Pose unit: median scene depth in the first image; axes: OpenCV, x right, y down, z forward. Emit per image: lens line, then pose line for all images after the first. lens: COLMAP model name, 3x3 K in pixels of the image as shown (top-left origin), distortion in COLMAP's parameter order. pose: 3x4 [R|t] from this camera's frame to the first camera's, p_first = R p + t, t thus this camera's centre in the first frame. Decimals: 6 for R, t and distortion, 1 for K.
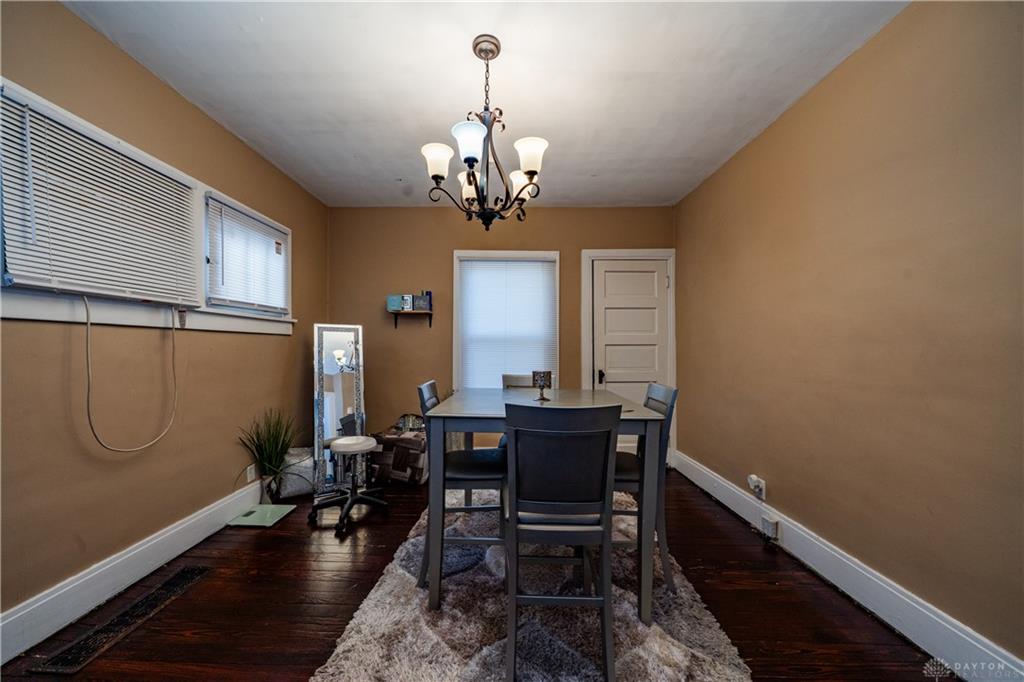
lens RADIAL K [[352.4, 0, 506.5], [0, 352.4, 345.3], [0, 0, 1]] dist [-0.001912, -0.000139]
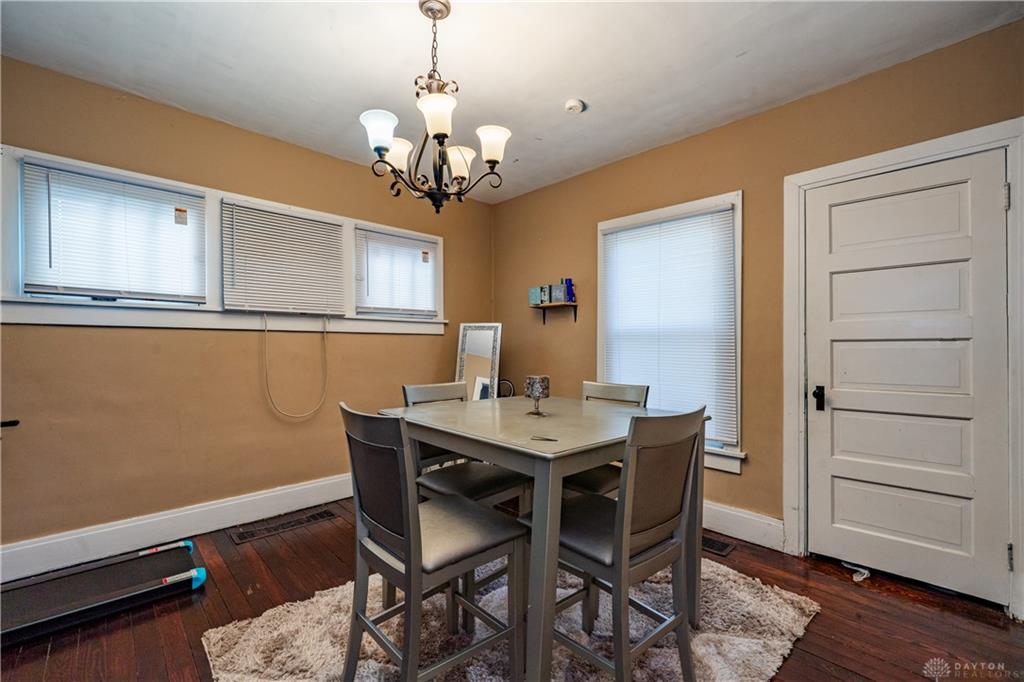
lens RADIAL K [[437.8, 0, 512.3], [0, 437.8, 342.6], [0, 0, 1]] dist [-0.002100, -0.000475]
pose [[0.700926, -0.008340, -0.713186, 0.499785], [0.005350, 0.999965, -0.006436, 0.005066], [0.713214, 0.000696, 0.700946, 0.210525]]
